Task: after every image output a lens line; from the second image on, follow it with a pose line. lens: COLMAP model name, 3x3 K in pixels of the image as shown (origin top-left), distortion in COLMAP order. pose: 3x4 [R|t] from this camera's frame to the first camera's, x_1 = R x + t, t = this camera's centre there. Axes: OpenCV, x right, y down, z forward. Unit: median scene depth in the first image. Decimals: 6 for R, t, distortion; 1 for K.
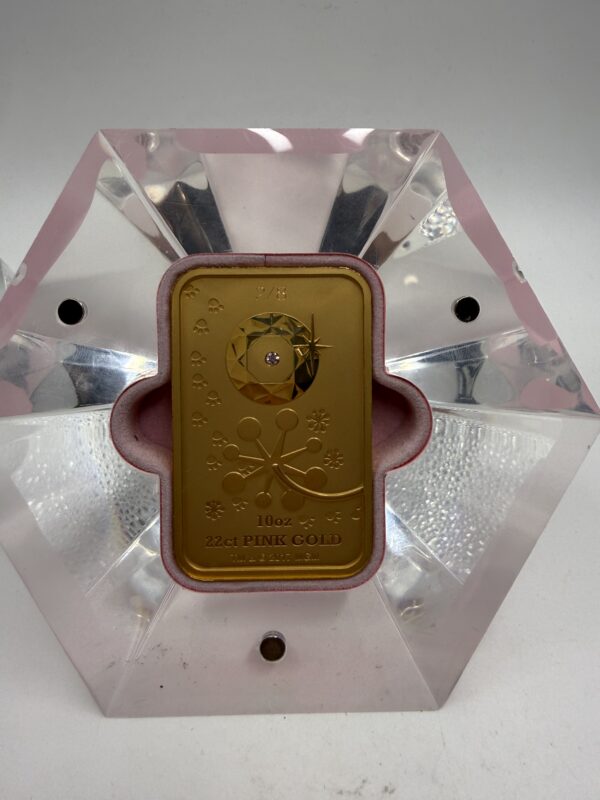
lens RADIAL K [[560.1, 0, 295.2], [0, 560.1, 396.3], [0, 0, 1]] dist [-0.010231, -0.000905]
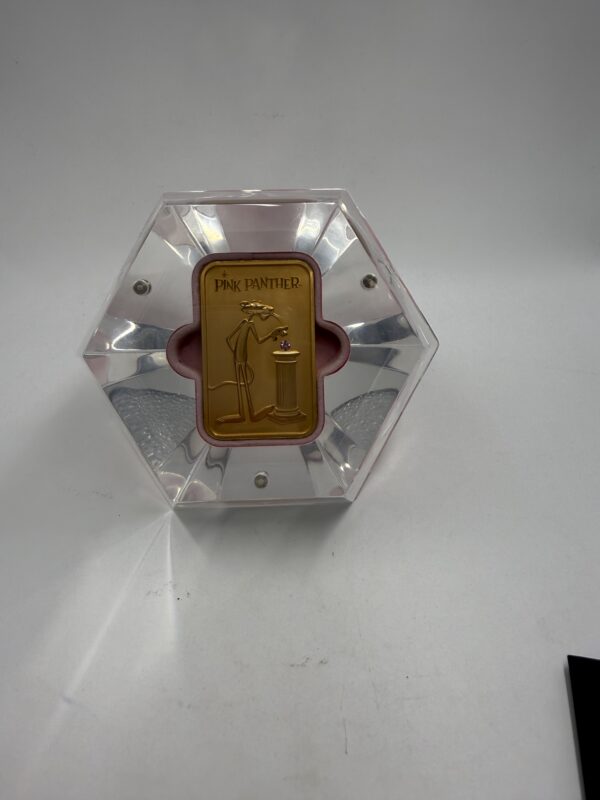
lens RADIAL K [[560.1, 0, 302.7], [0, 560.1, 400.9], [0, 0, 1]] dist [-0.010231, -0.000905]
pose [[0.999854, -0.016209, 0.005358, 0.082026], [0.016130, 0.999765, 0.014453, 0.179683], [-0.005591, -0.014365, 0.999881, -0.729742]]
